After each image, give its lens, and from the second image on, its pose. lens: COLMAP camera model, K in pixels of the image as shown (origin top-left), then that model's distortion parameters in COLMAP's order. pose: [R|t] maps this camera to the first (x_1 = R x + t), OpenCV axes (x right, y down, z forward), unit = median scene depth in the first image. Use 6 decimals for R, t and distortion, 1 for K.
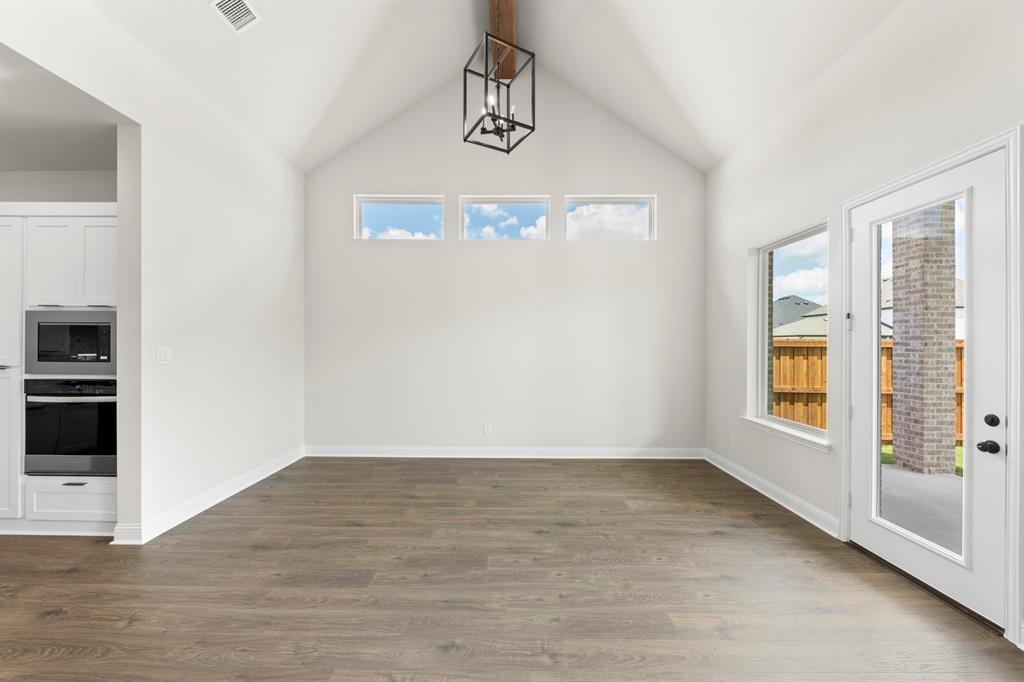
lens RADIAL K [[432.0, 0, 512.0], [0, 432.0, 341.0], [0, 0, 1]] dist [0.000354, -0.000021]
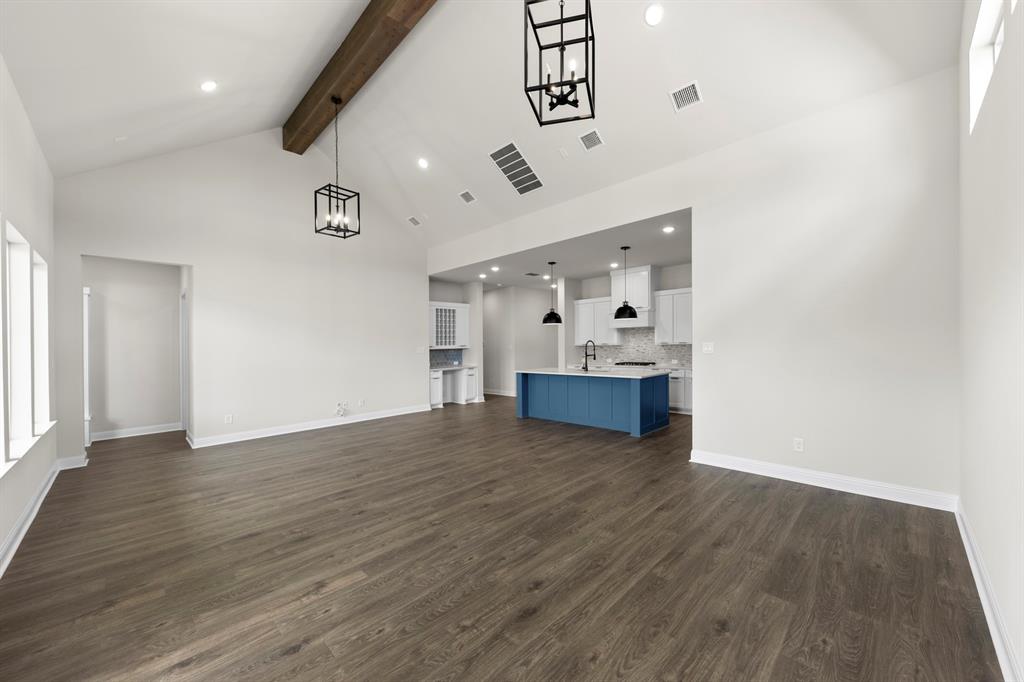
lens RADIAL K [[353.2, 0, 512.0], [0, 353.2, 341.0], [0, 0, 1]] dist [-0.002584, -0.000138]
pose [[-0.734920, 0.006125, -0.678127, 0.554160], [0.023461, 0.999590, -0.016398, 0.015764], [0.677748, -0.027961, -0.734762, 1.533432]]
